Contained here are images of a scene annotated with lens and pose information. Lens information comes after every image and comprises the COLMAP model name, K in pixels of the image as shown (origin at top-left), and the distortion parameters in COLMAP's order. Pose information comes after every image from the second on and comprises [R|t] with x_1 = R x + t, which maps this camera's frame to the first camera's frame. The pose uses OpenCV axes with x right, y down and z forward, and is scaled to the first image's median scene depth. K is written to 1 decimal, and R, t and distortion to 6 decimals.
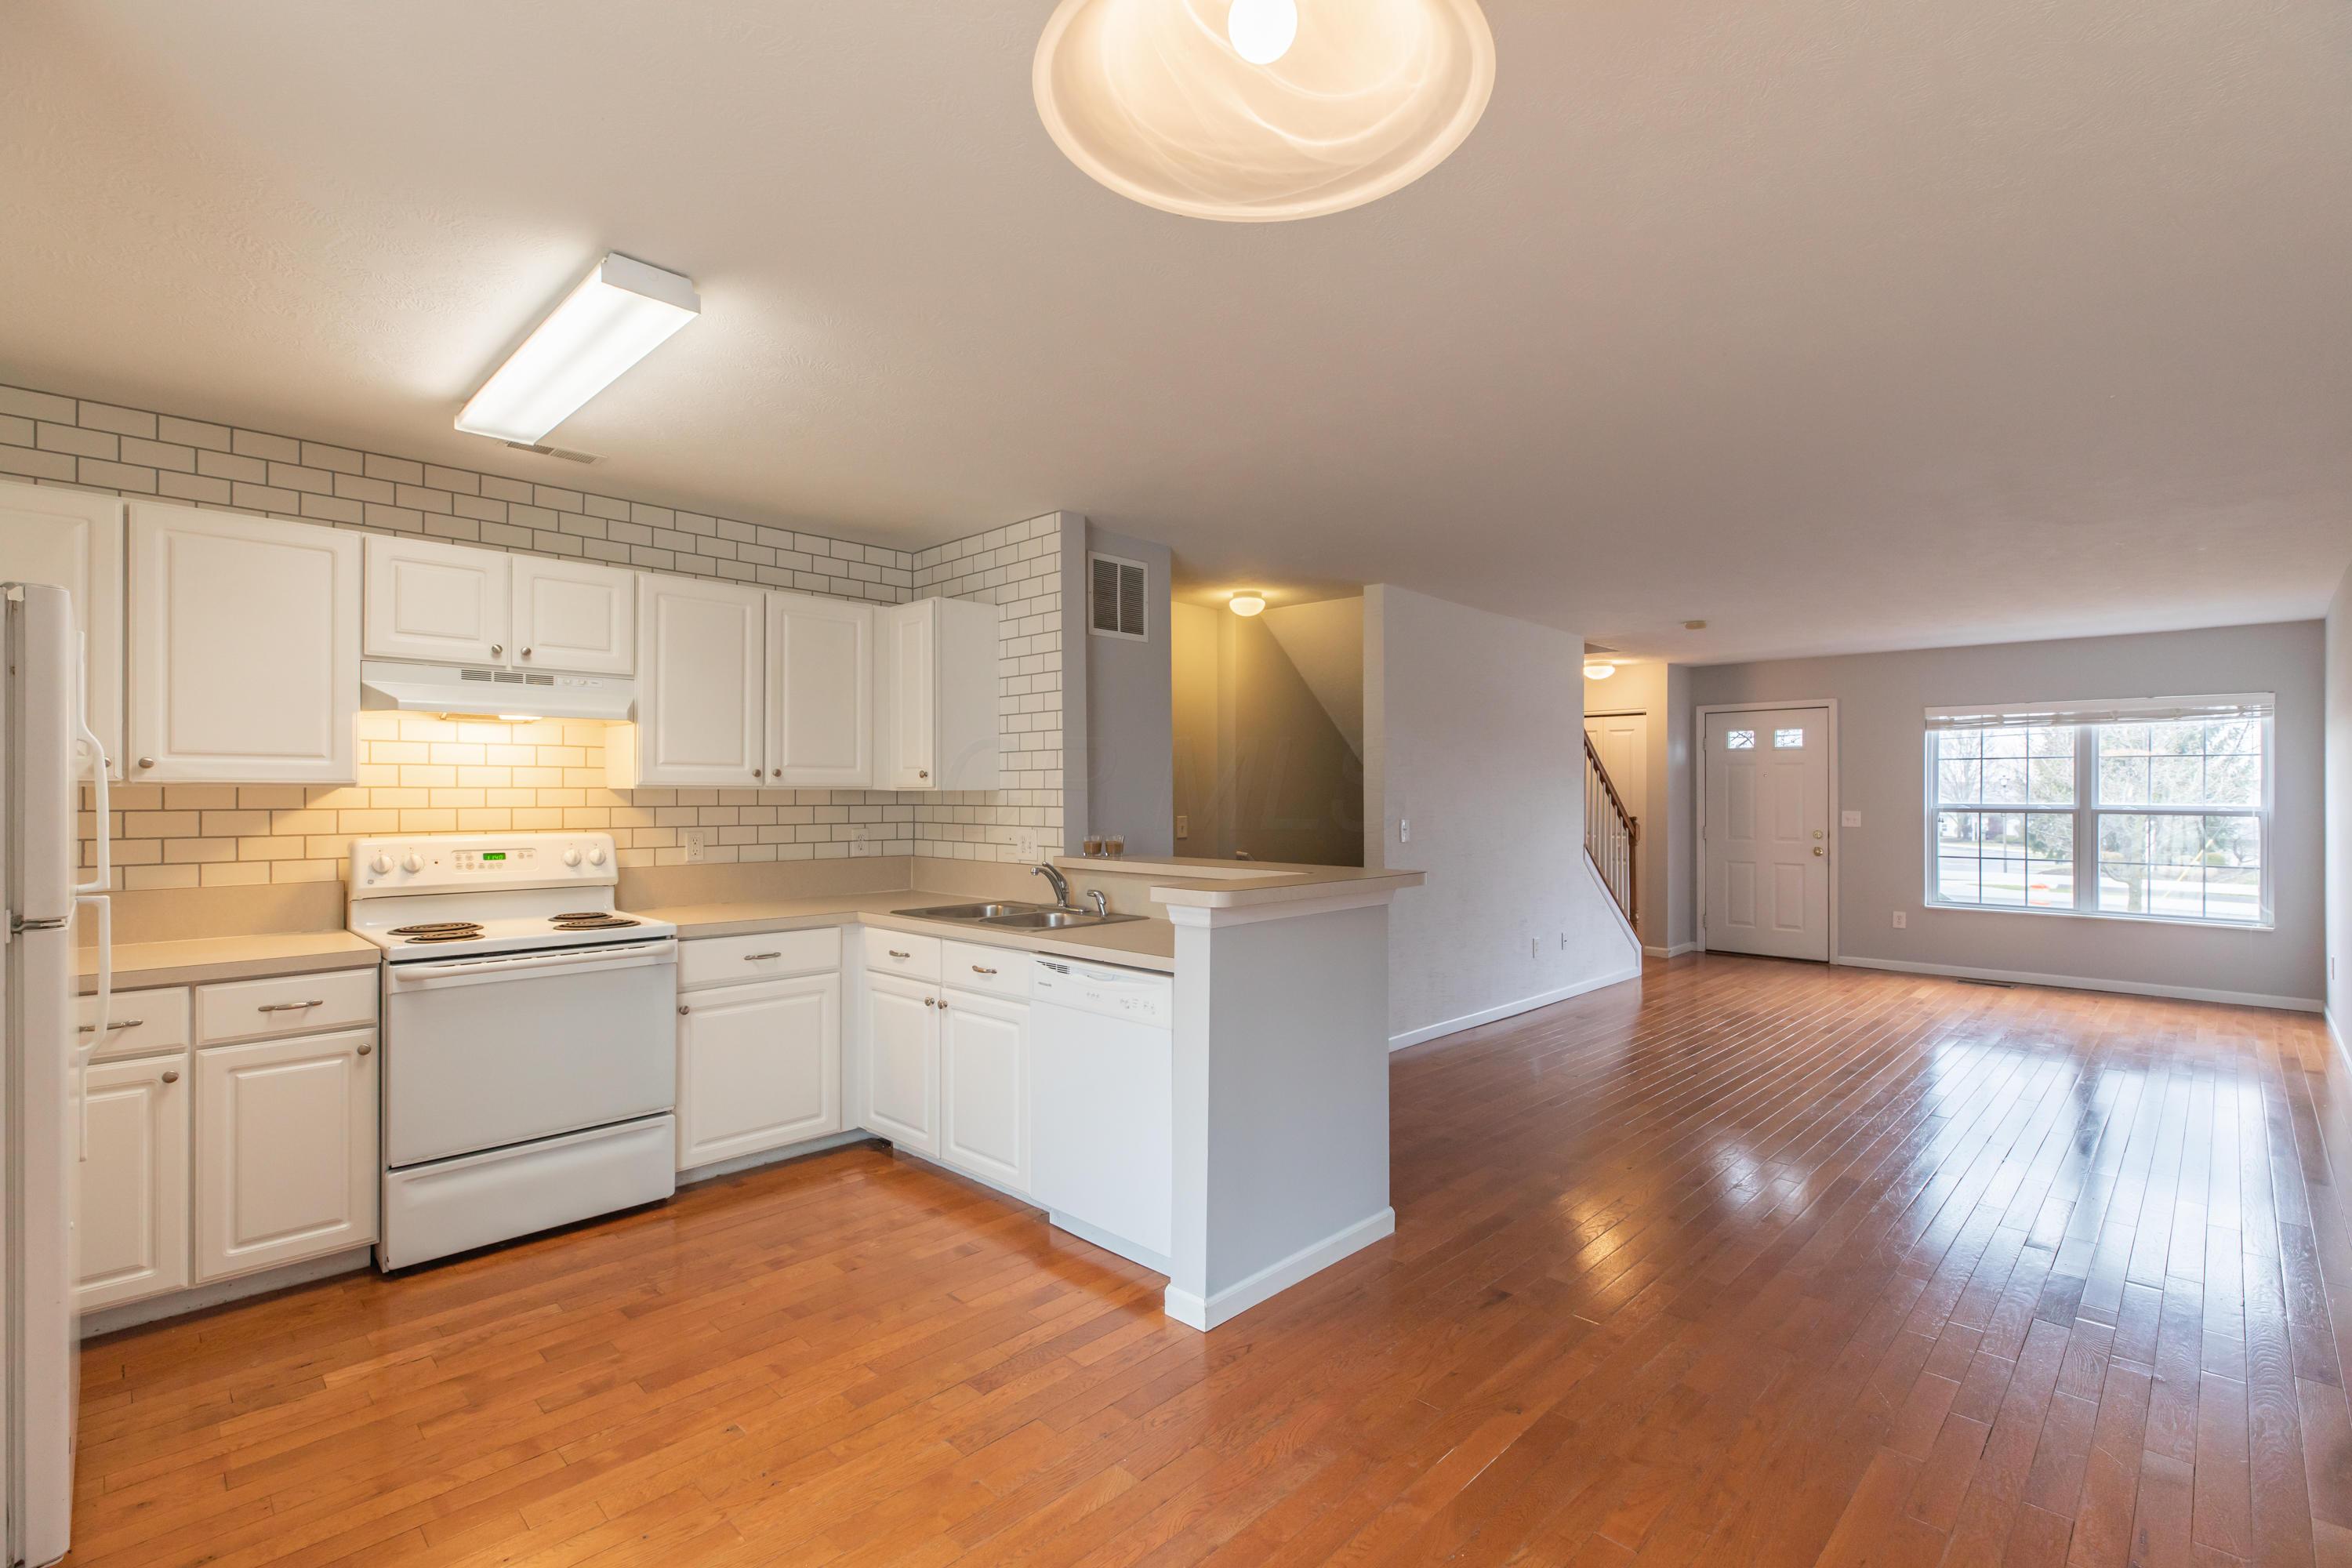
lens RADIAL K [[1049.6, 0, 1176.7], [0, 1049.6, 787.7], [0, 0, 1]] dist [0.003705, -0.000538]
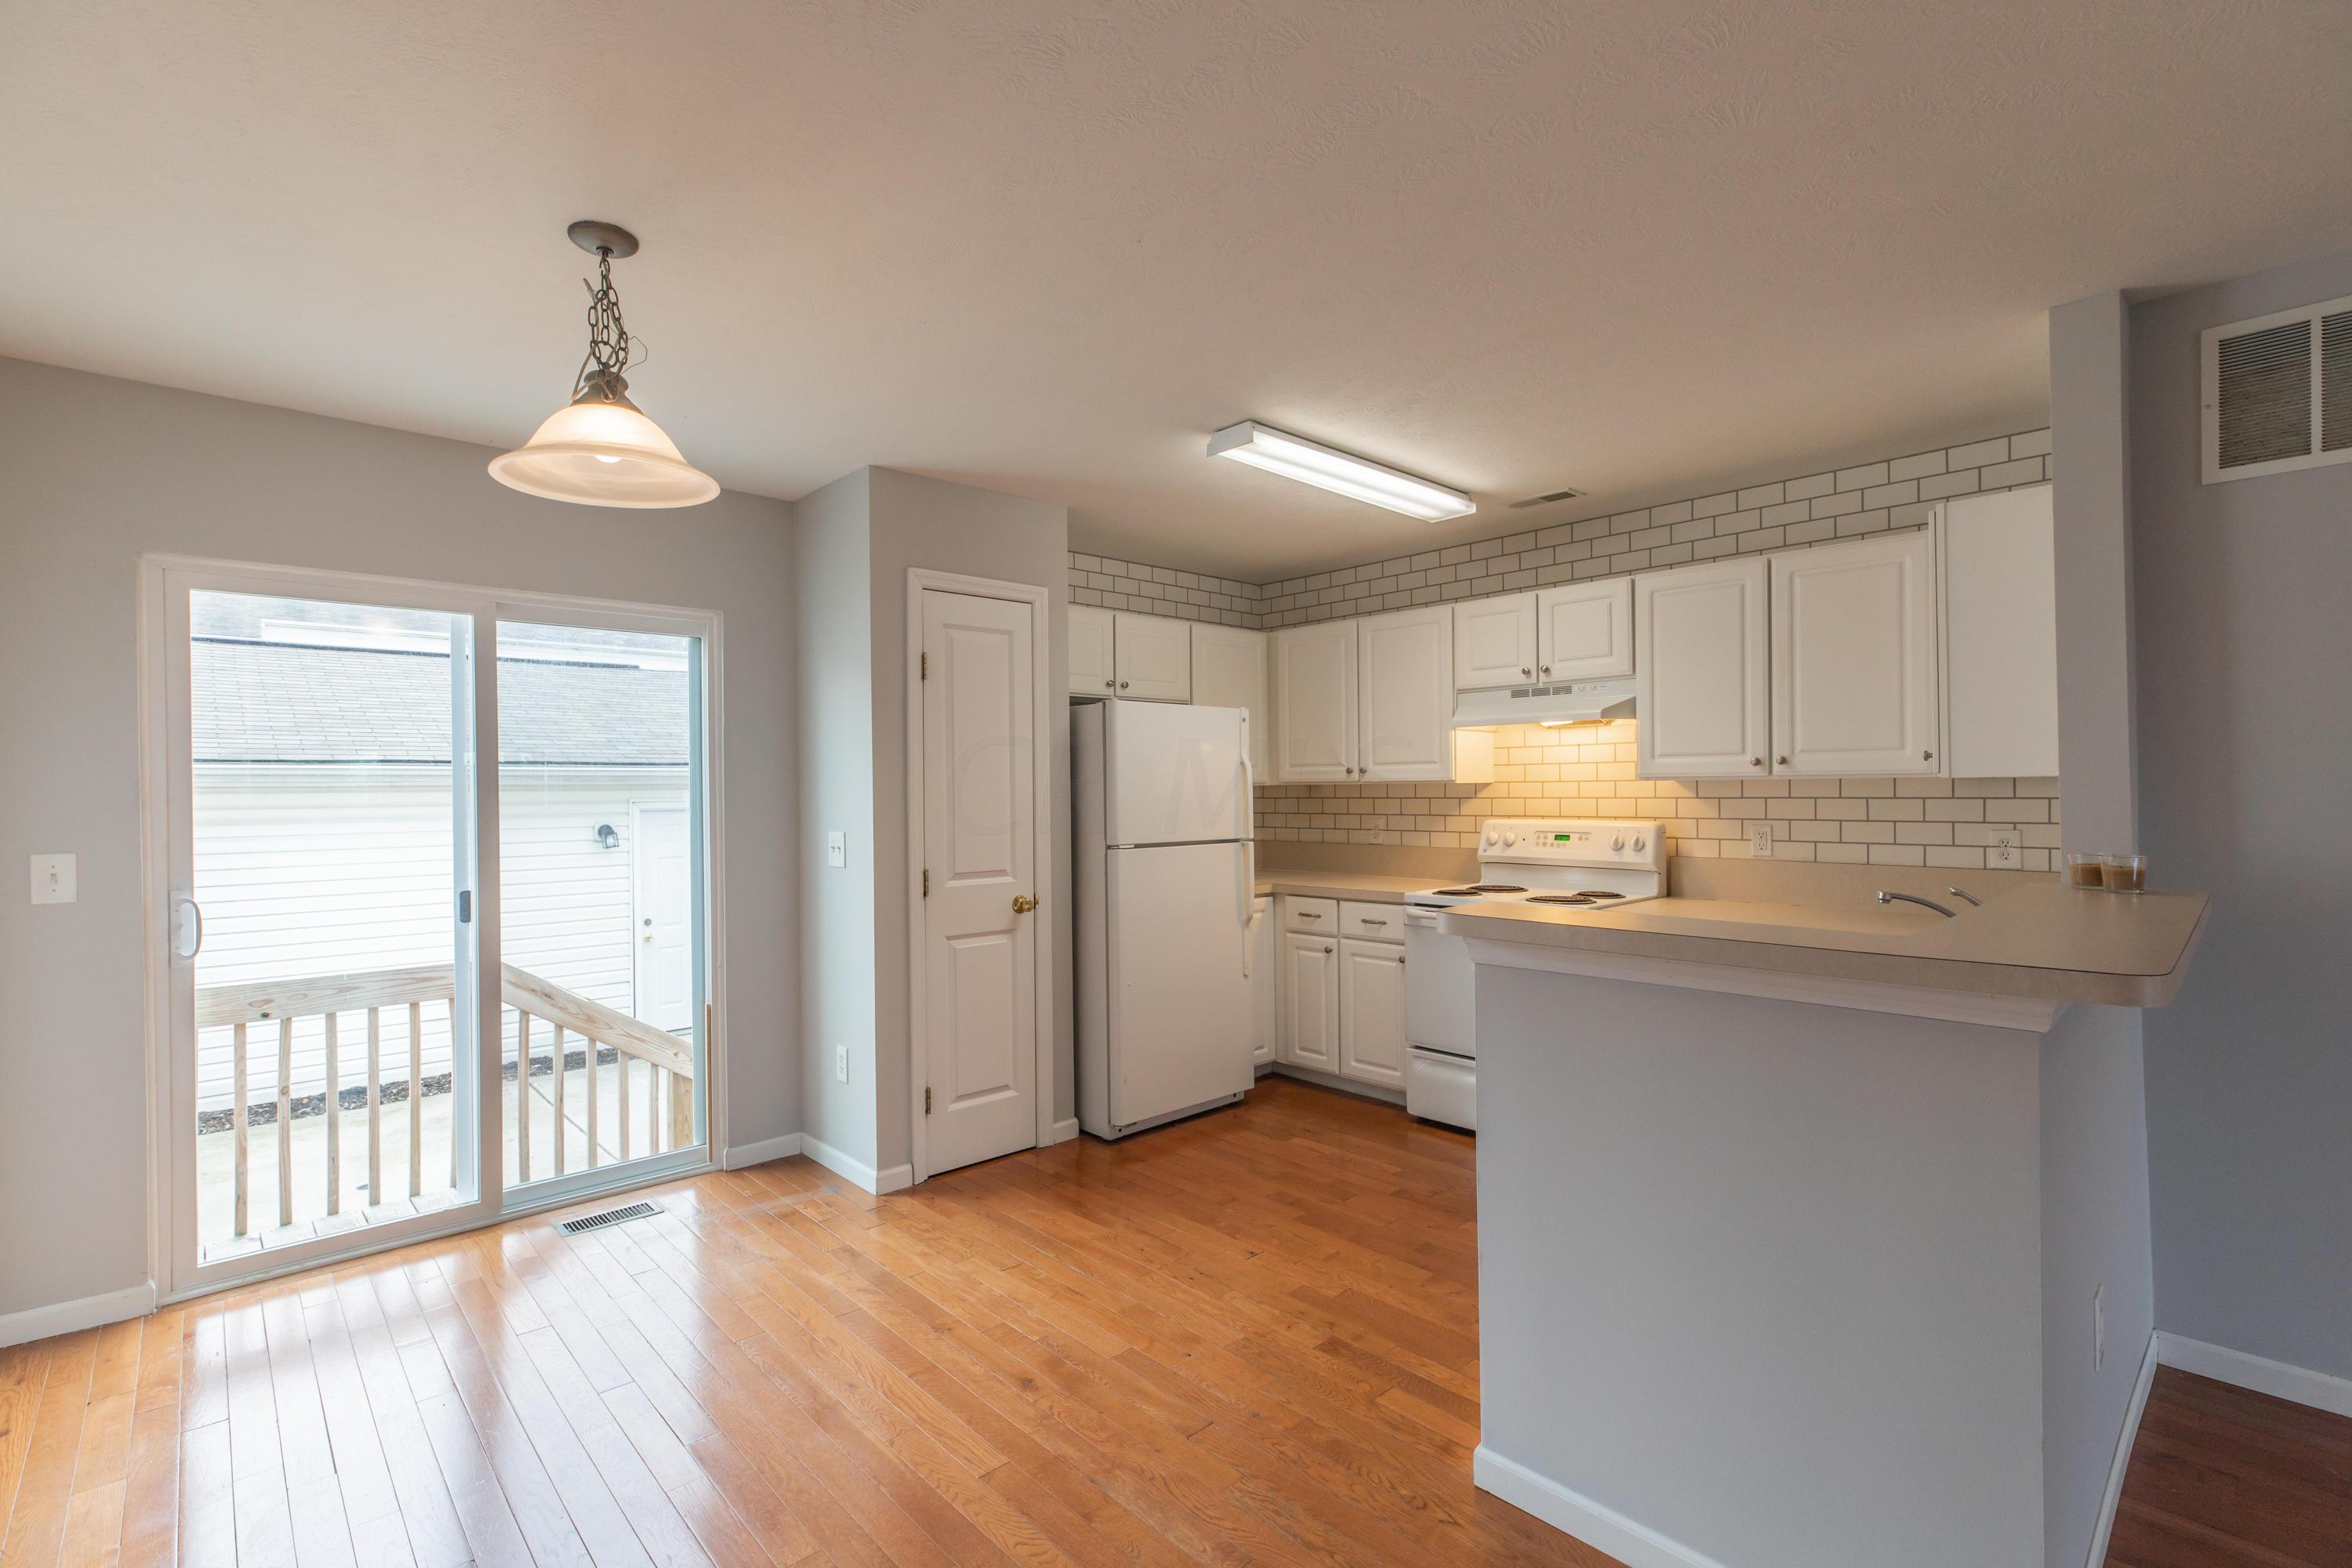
lens RADIAL K [[1049.6, 0, 1162.1], [0, 1049.6, 784.9], [0, 0, 1]] dist [0.003705, -0.000538]
pose [[-0.042900, -0.005707, -0.999063, 0.591231], [0.014189, 0.999879, -0.006321, 0.005392], [0.998979, -0.014447, -0.042814, 0.591802]]
